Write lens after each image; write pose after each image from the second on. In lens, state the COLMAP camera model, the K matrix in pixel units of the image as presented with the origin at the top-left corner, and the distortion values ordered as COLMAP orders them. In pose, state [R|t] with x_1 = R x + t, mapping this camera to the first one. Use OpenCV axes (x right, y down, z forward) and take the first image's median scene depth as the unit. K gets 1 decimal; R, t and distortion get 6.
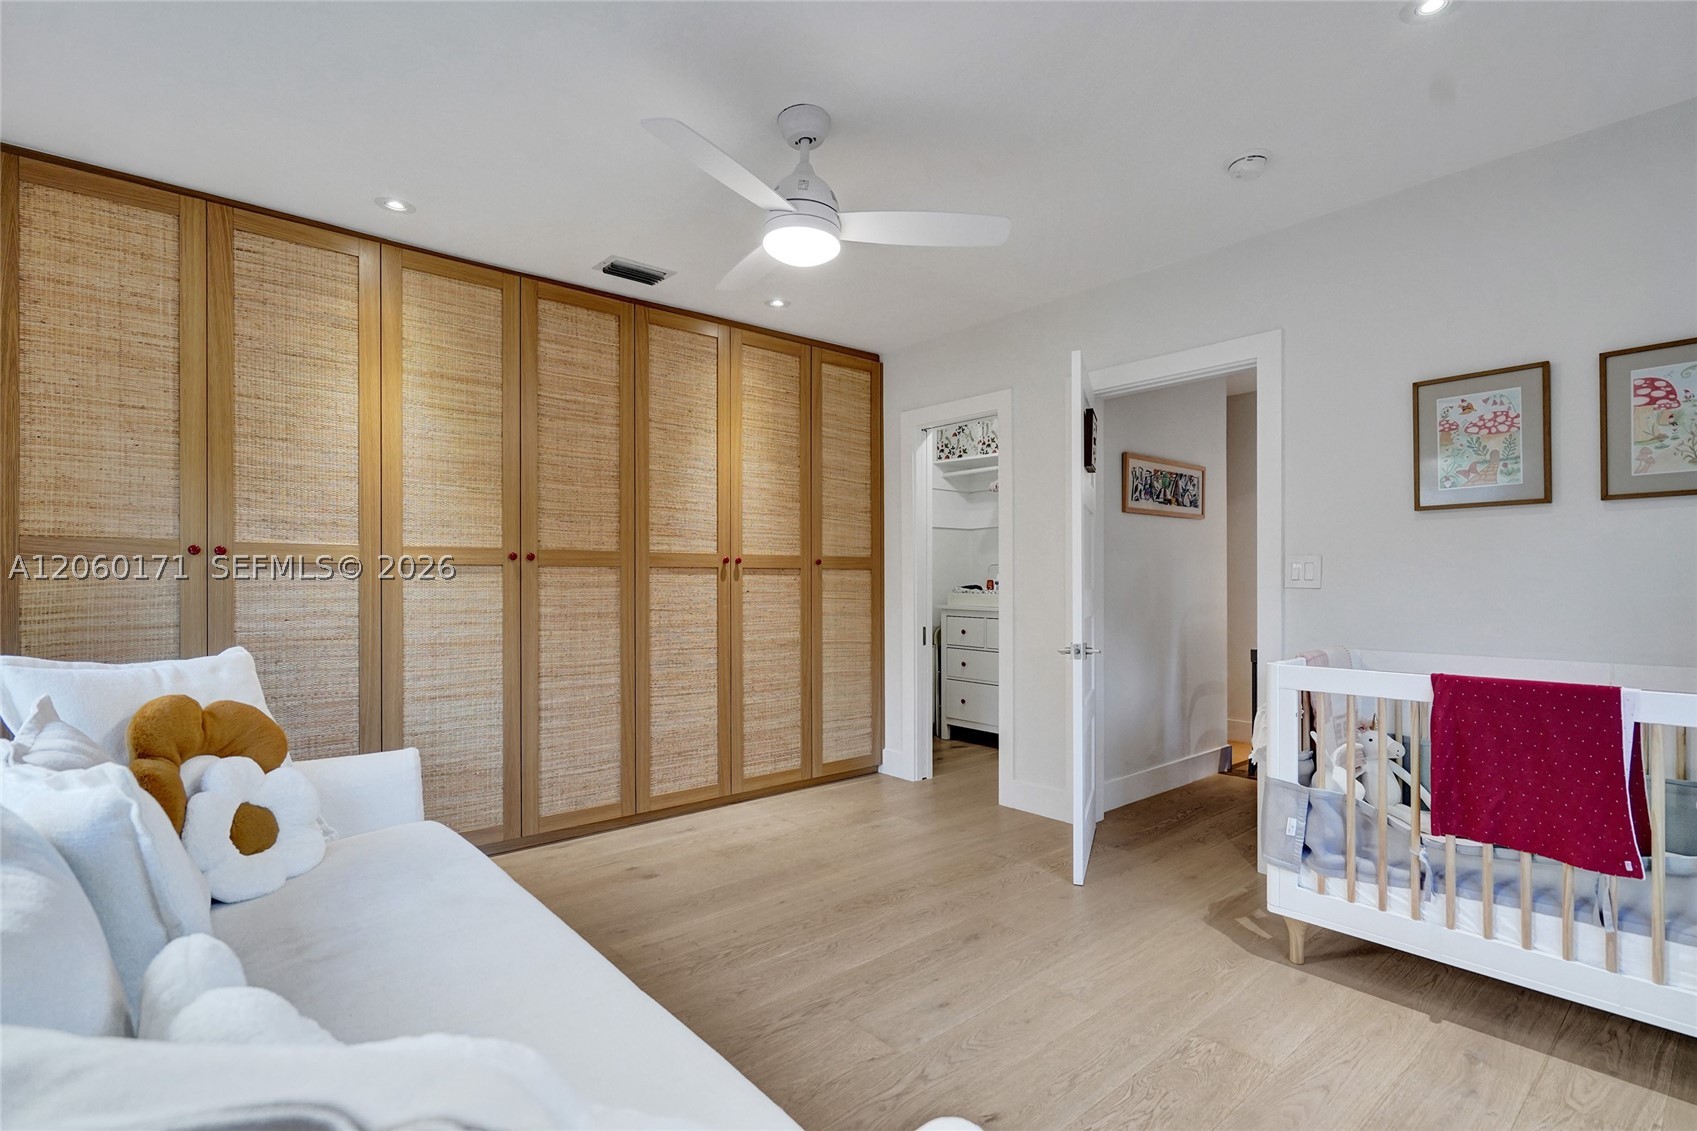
lens RADIAL K [[797.0, 0, 848.5], [0, 797.0, 565.5], [0, 0, 1]] dist [-0.000584, -0.000116]
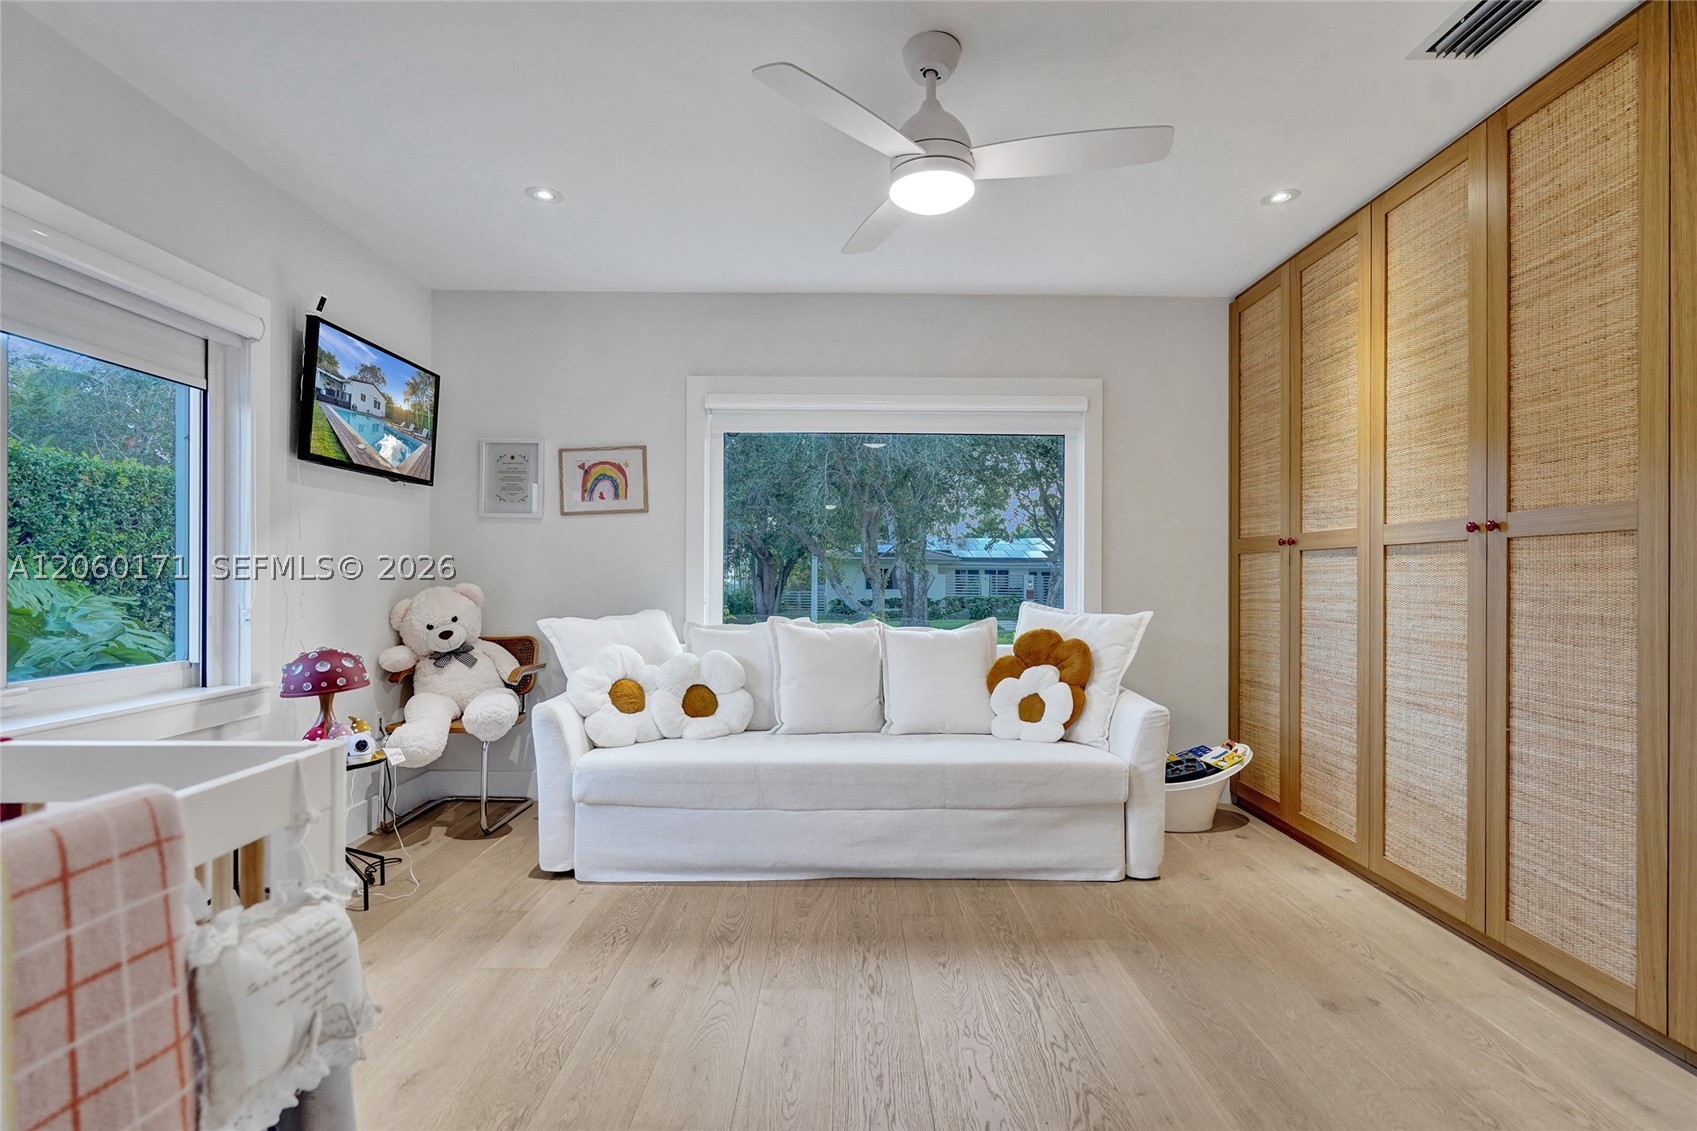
lens RADIAL K [[797.0, 0, 848.5], [0, 797.0, 565.5], [0, 0, 1]] dist [-0.000584, -0.000116]
pose [[-0.649348, -0.012625, -0.760387, 0.489137], [0.013750, 0.999504, -0.028337, 0.036031], [0.760367, -0.028856, -0.648852, 1.068599]]
